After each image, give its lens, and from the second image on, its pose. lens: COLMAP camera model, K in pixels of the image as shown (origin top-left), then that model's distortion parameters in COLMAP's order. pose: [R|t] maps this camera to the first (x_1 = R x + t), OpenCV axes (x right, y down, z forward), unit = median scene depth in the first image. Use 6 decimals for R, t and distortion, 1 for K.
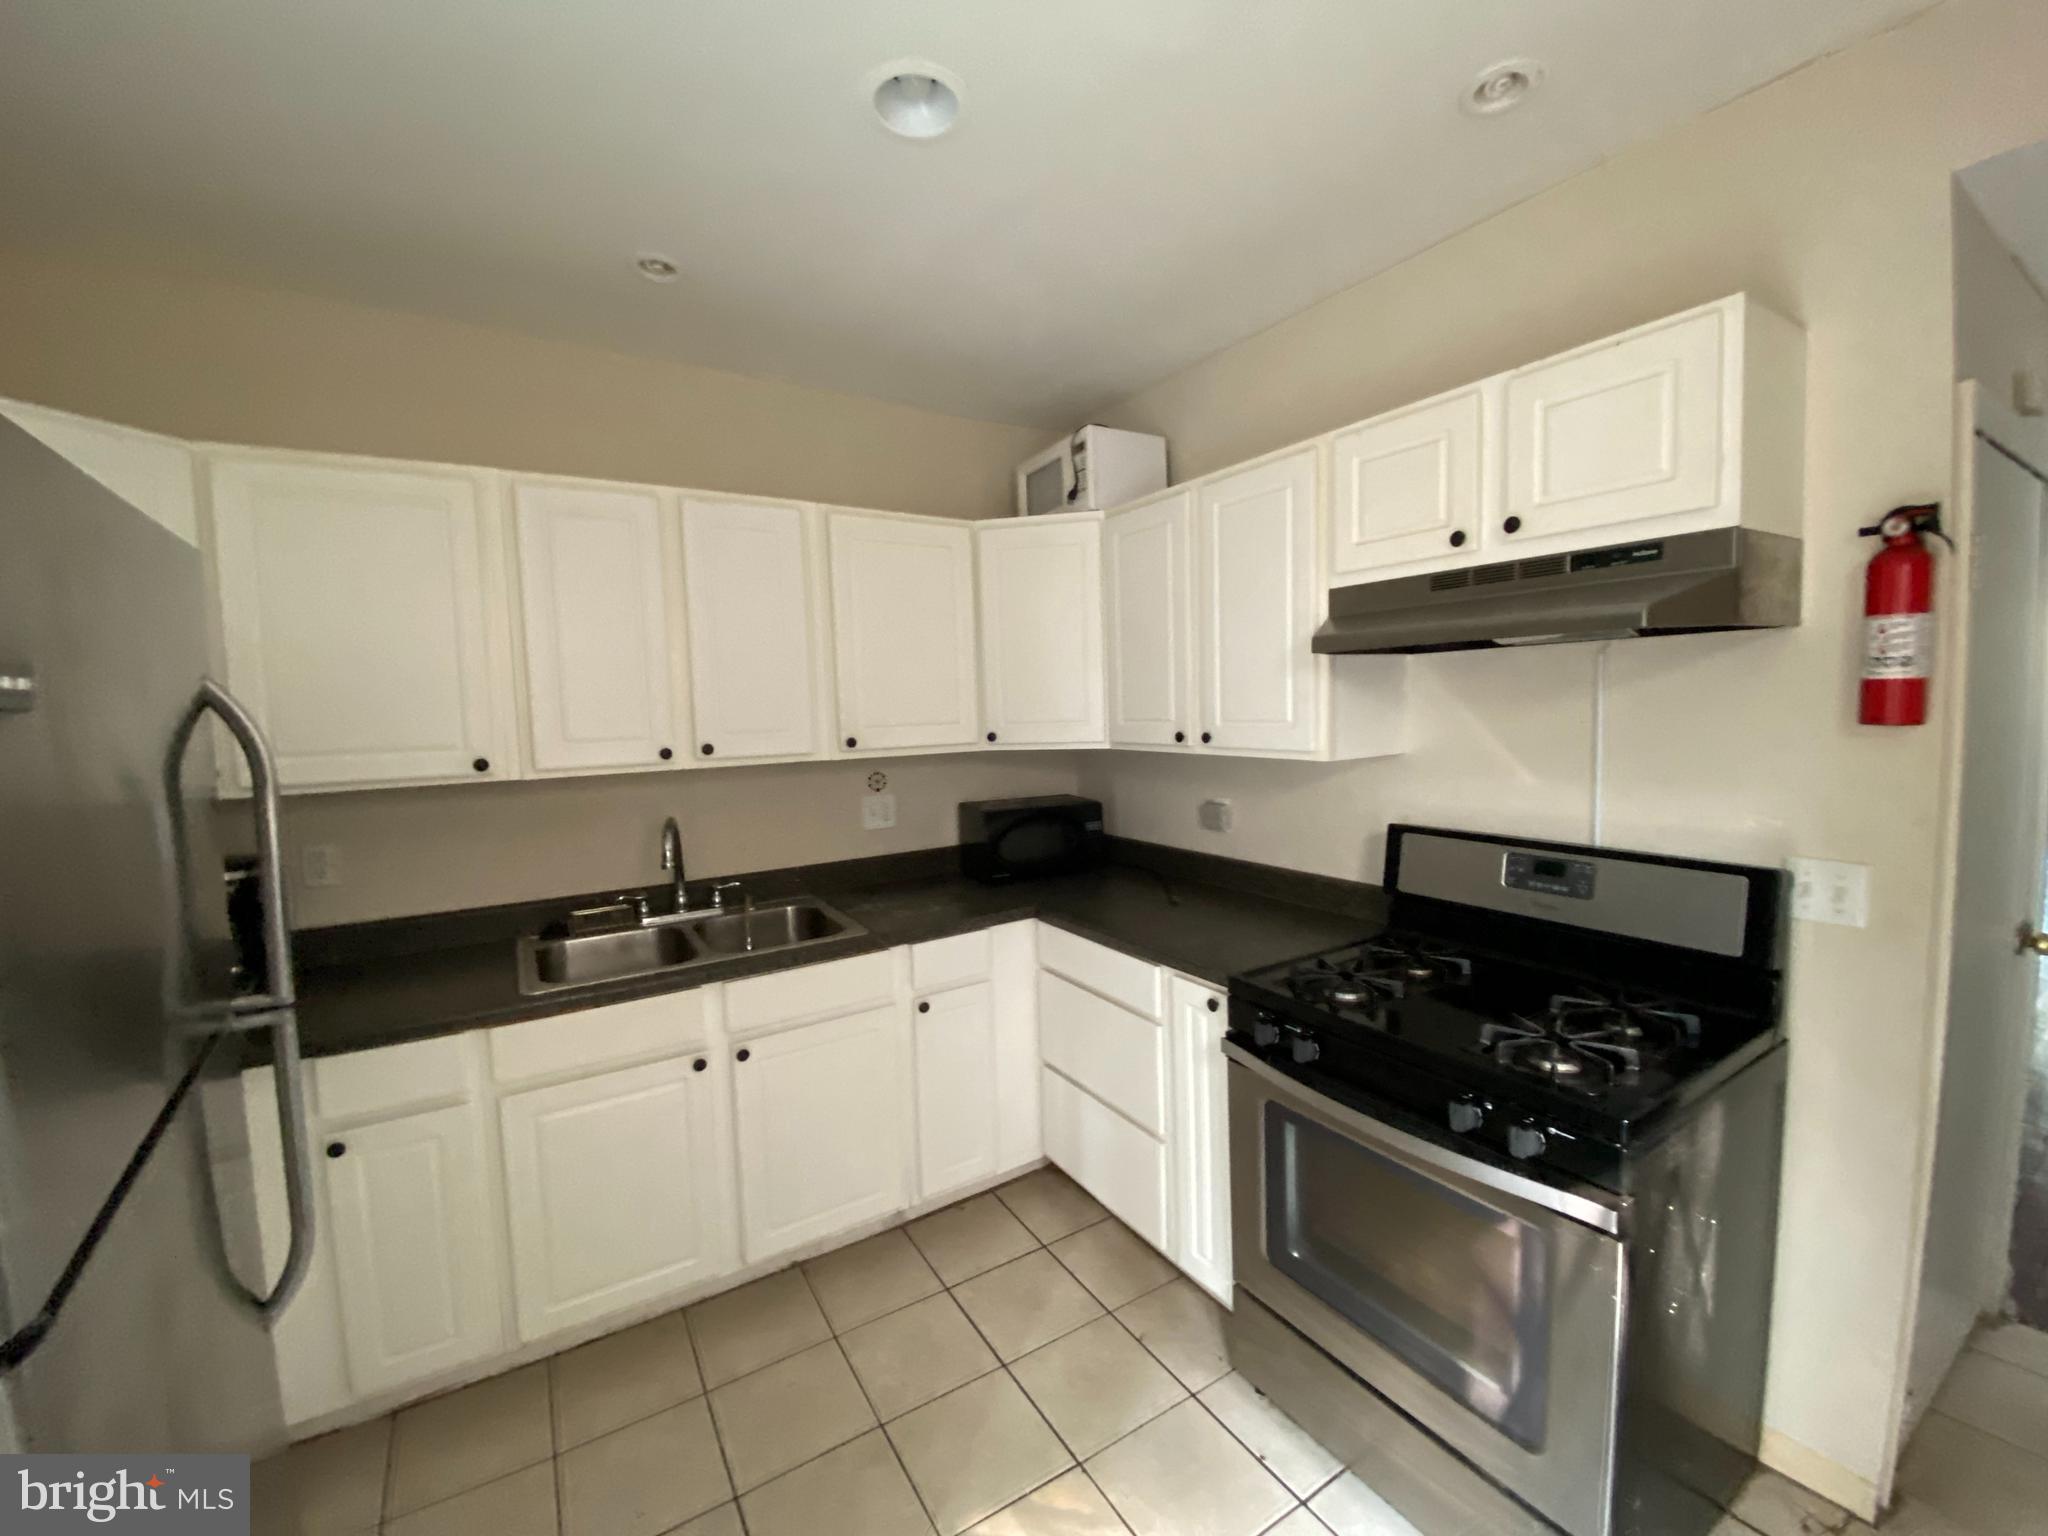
lens RADIAL K [[829.6, 0, 1024.0], [0, 829.6, 768.0], [0, 0, 1]] dist [0.002510, -0.000040]
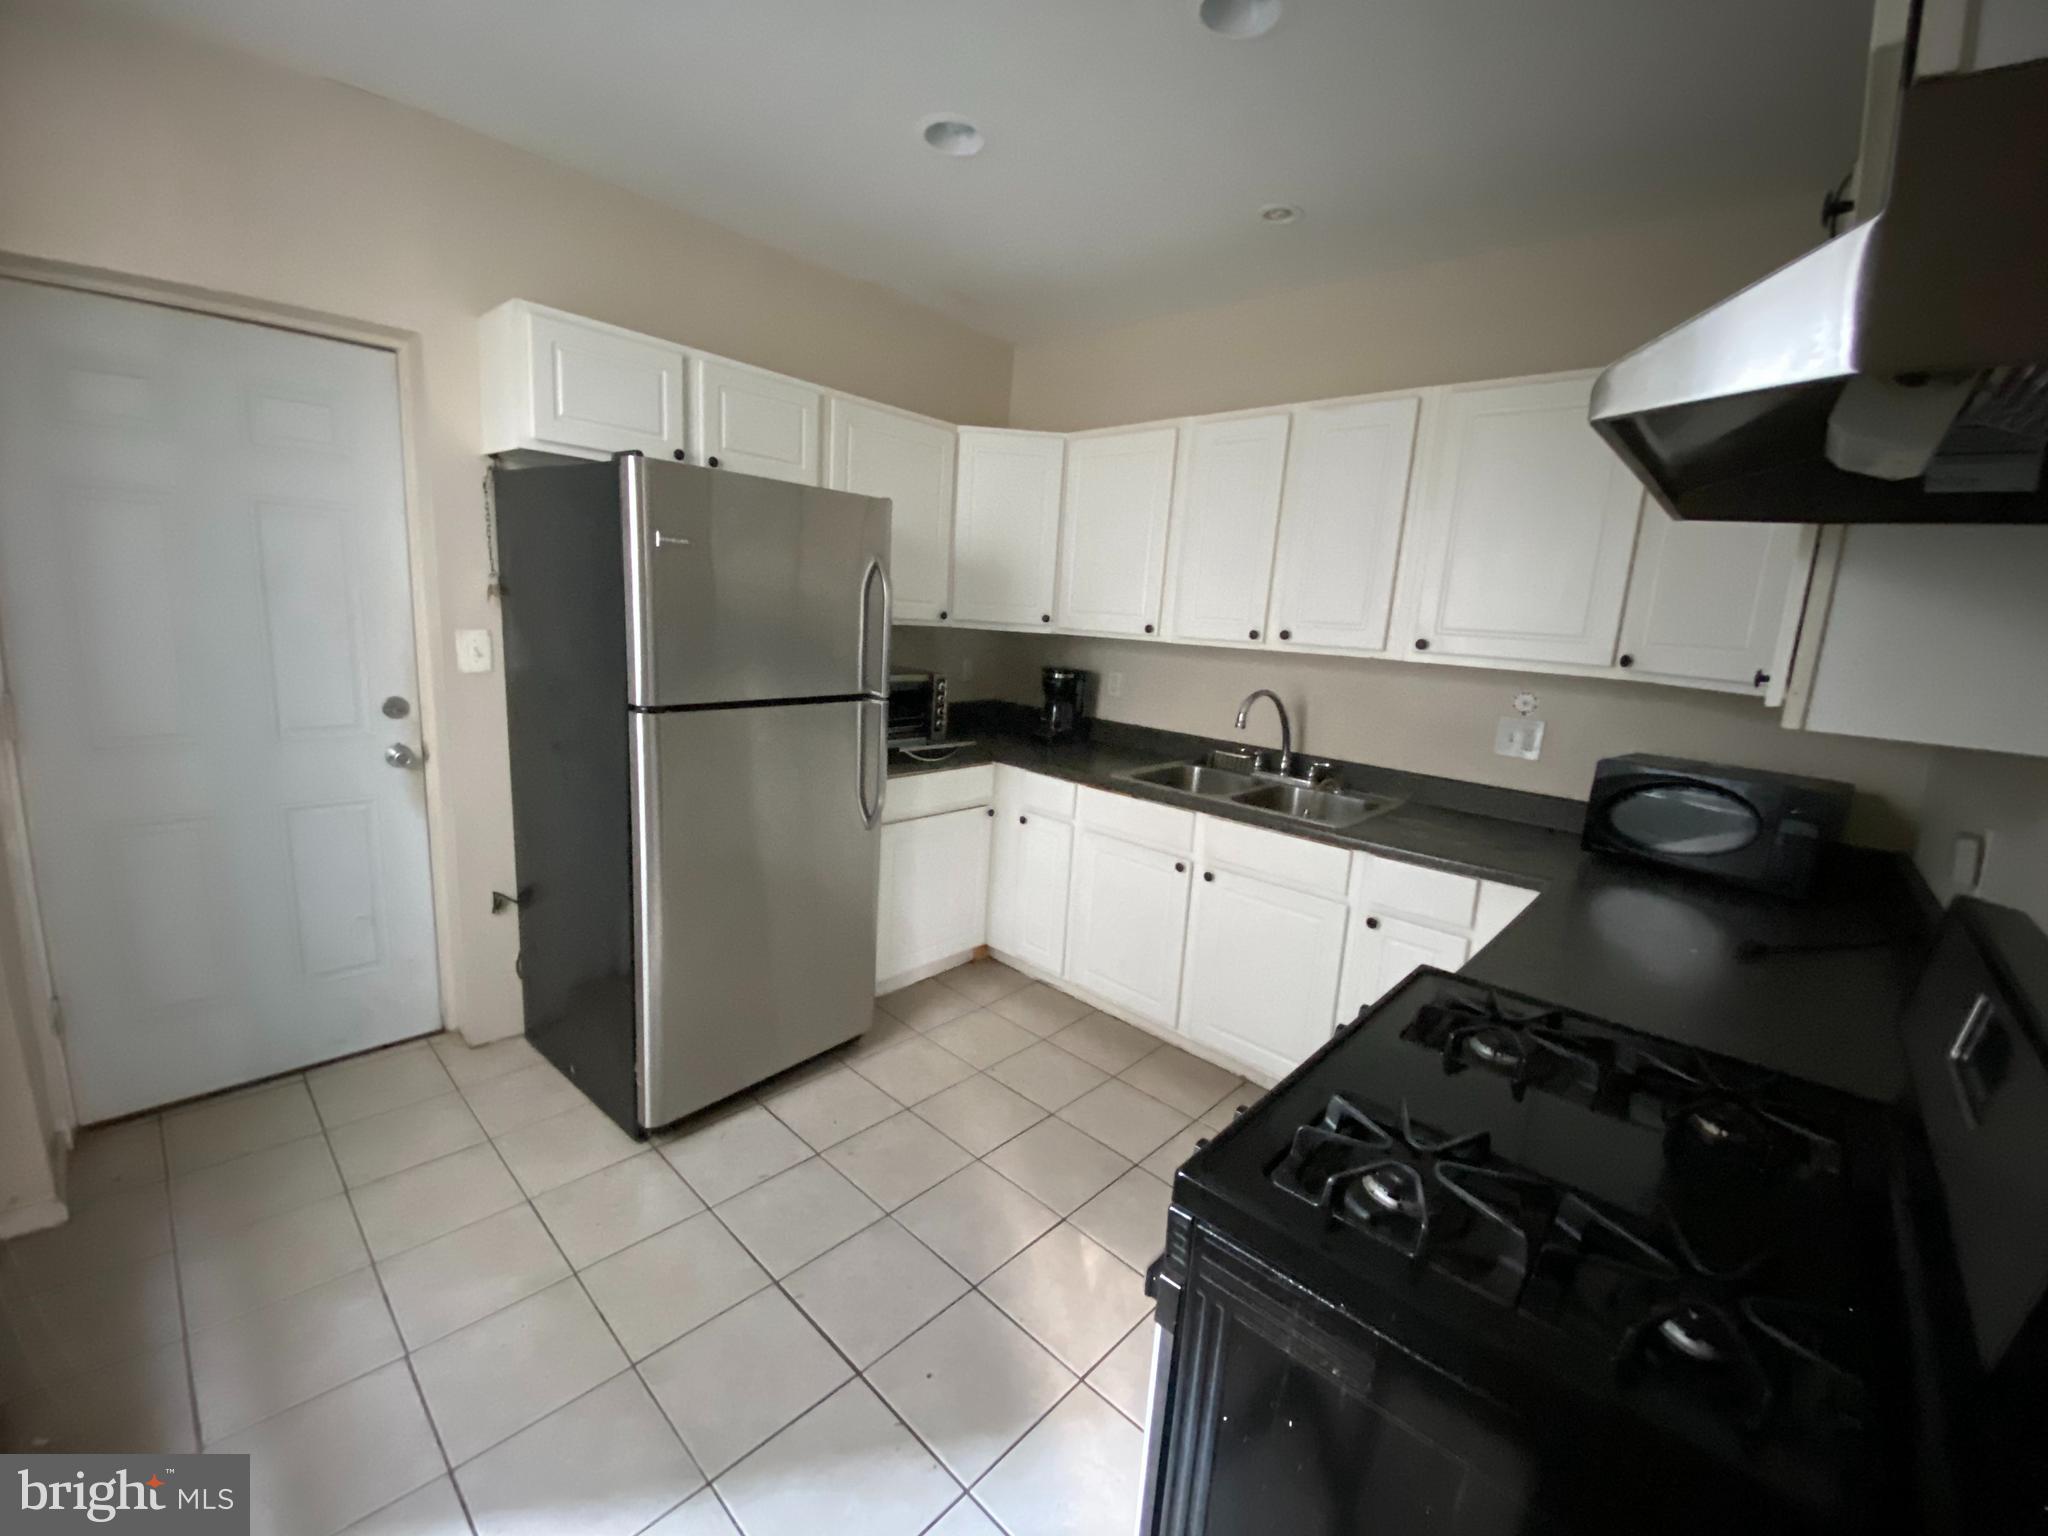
lens RADIAL K [[829.6, 0, 1024.0], [0, 829.6, 768.0], [0, 0, 1]] dist [0.002510, -0.000040]
pose [[0.266716, 0.229585, -0.936031, 0.647705], [-0.134874, 0.970547, 0.199620, -0.024748], [0.954291, 0.073004, 0.289825, 0.328643]]
